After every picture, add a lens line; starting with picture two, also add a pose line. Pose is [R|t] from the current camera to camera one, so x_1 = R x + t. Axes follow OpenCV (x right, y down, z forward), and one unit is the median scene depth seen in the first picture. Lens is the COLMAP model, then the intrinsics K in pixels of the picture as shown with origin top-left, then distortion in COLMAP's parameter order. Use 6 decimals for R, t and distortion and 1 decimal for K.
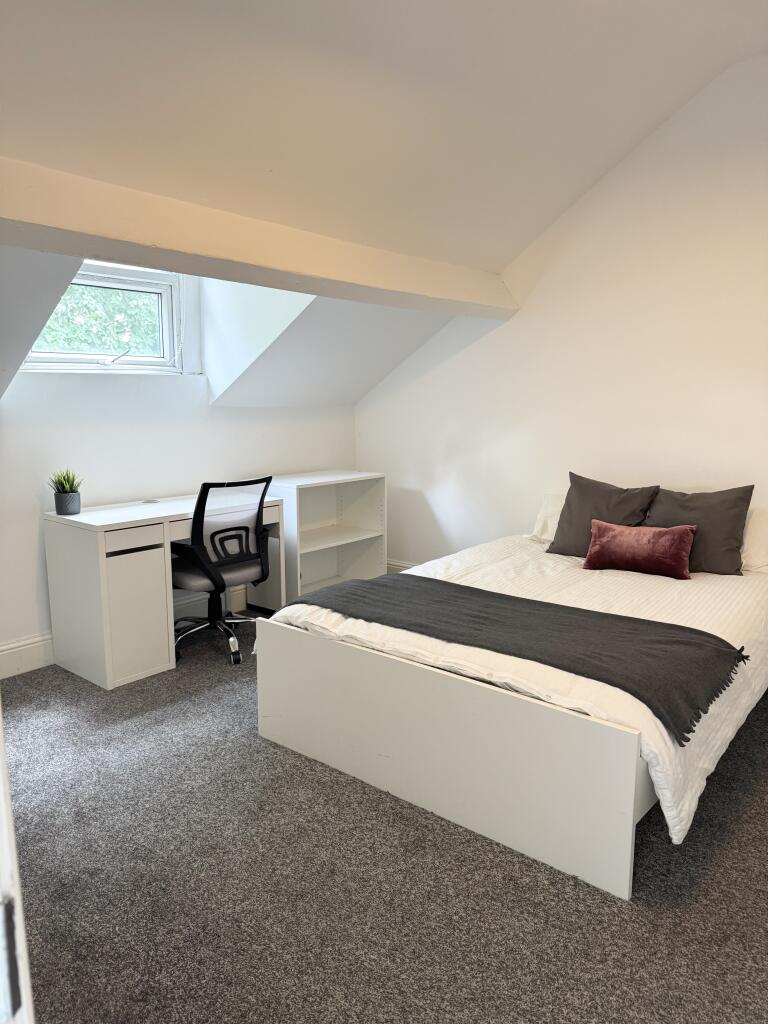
lens RADIAL K [[708.1, 0, 380.4], [0, 708.1, 501.0], [0, 0, 1]] dist [0.008925, -0.036855]
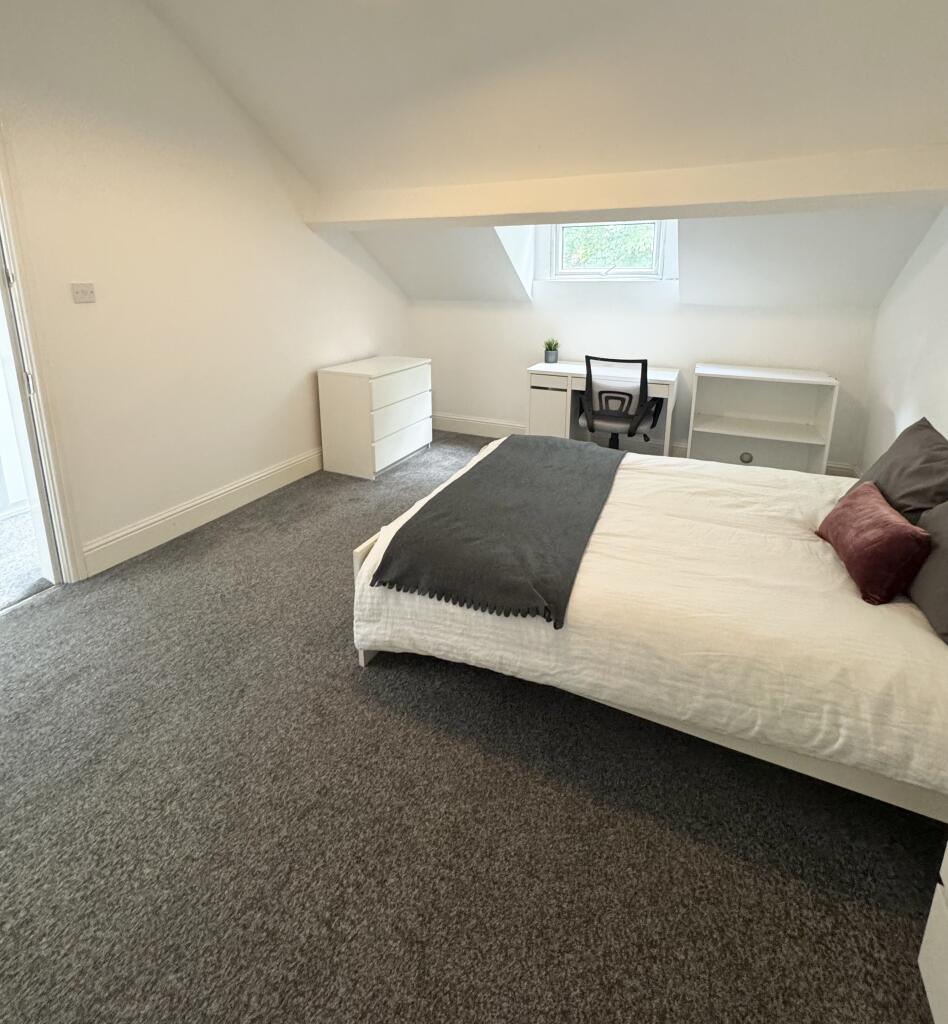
lens RADIAL K [[505.2, 0, 474.7], [0, 505.2, 394.4], [0, 0, 1]] dist [-0.005327, 0.000421]
pose [[0.267853, 0.211058, -0.940058, 0.678441], [-0.143707, 0.973548, 0.177630, -0.096965], [0.952682, 0.087514, 0.291098, 0.464443]]
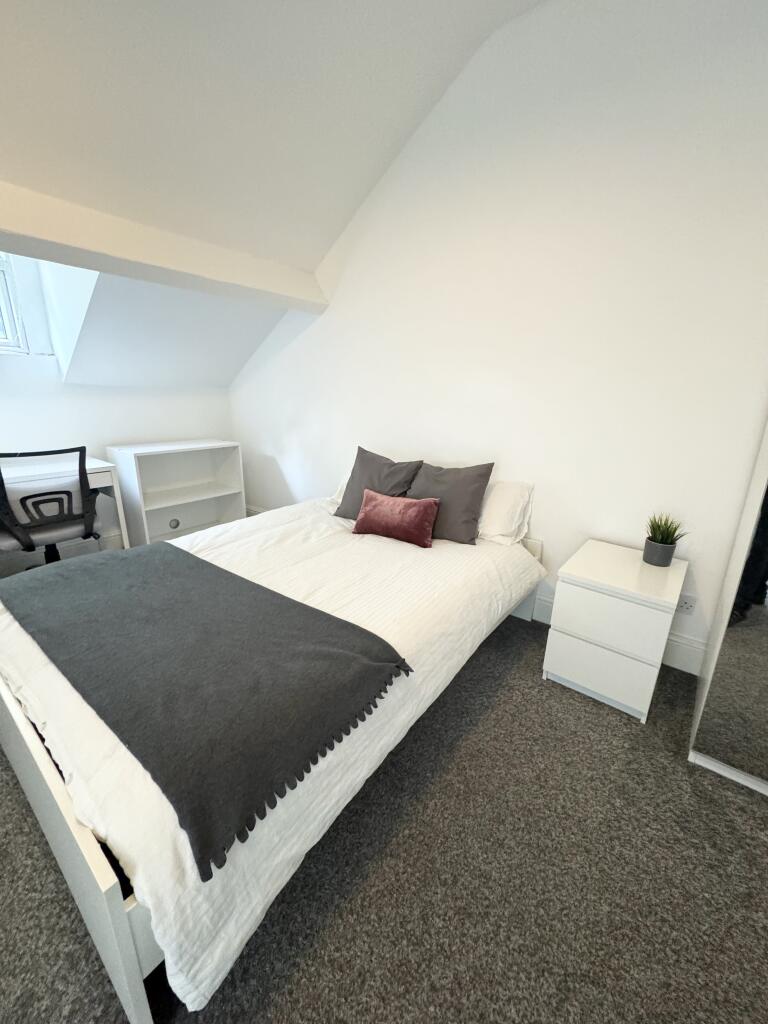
lens RADIAL K [[414.0, 0, 380.0], [0, 414.0, 512.1], [0, 0, 1]] dist [0.004298, -0.000074]
pose [[0.998503, 0.005930, 0.054372, 0.292652], [-0.013579, 0.989857, 0.141415, -0.033042], [-0.052982, -0.141941, 0.988456, 0.330798]]
